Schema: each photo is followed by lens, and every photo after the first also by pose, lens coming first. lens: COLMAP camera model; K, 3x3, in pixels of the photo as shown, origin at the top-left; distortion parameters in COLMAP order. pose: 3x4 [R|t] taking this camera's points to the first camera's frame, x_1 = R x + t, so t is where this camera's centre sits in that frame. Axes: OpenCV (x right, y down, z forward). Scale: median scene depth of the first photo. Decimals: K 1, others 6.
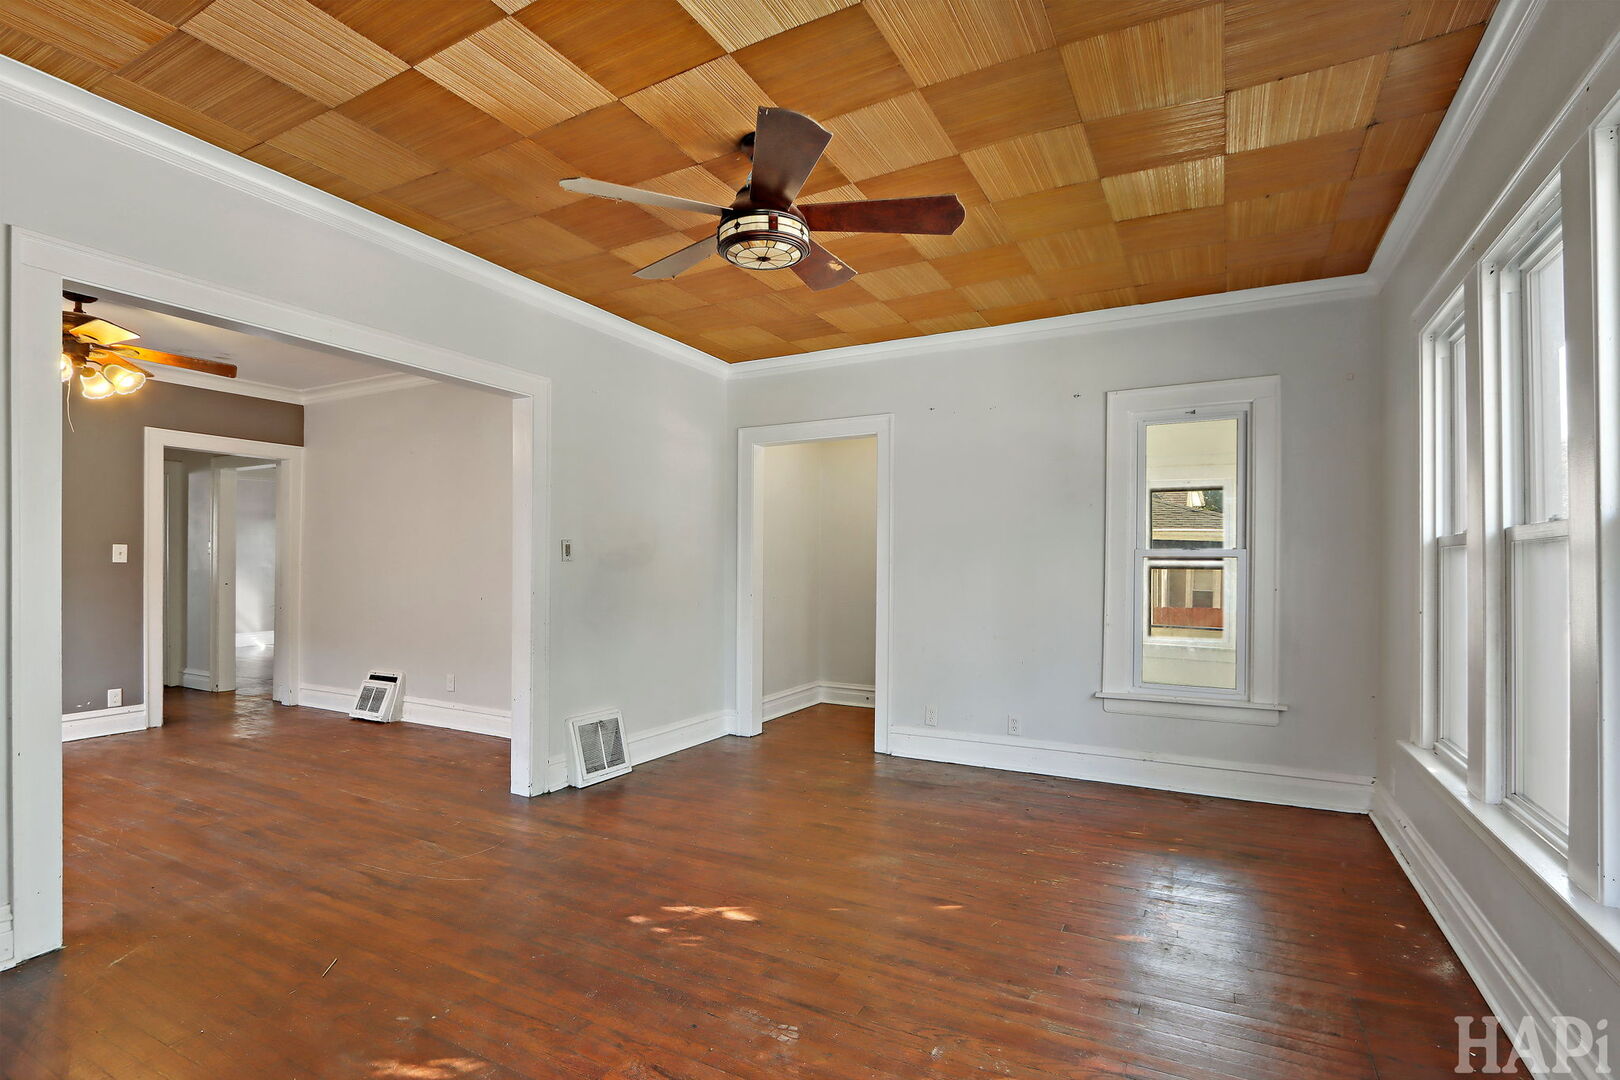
lens RADIAL K [[765.6, 0, 810.4], [0, 765.6, 557.1], [0, 0, 1]] dist [-0.001429, 0.000735]
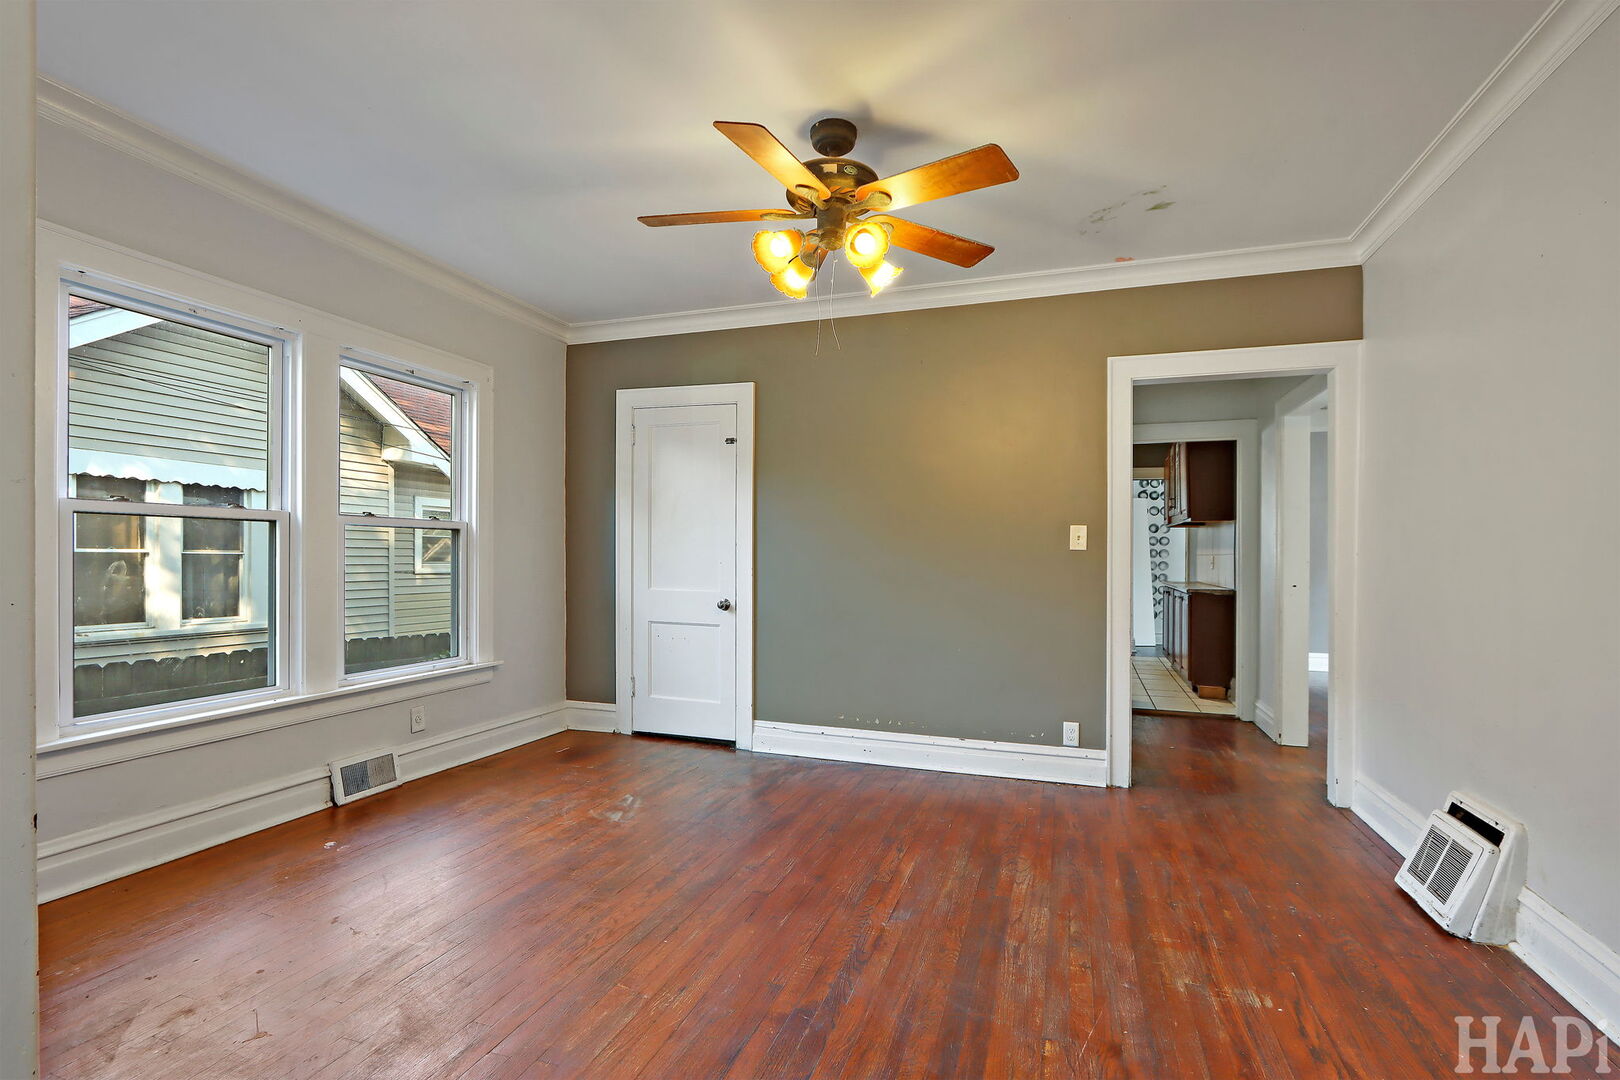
lens RADIAL K [[765.6, 0, 810.4], [0, 765.6, 557.1], [0, 0, 1]] dist [-0.001429, 0.000735]
pose [[0.148127, -0.000931, -0.988968, -0.217417], [-0.003496, 0.999993, -0.001465, 0.015954], [0.988962, 0.003674, 0.148123, 0.638384]]
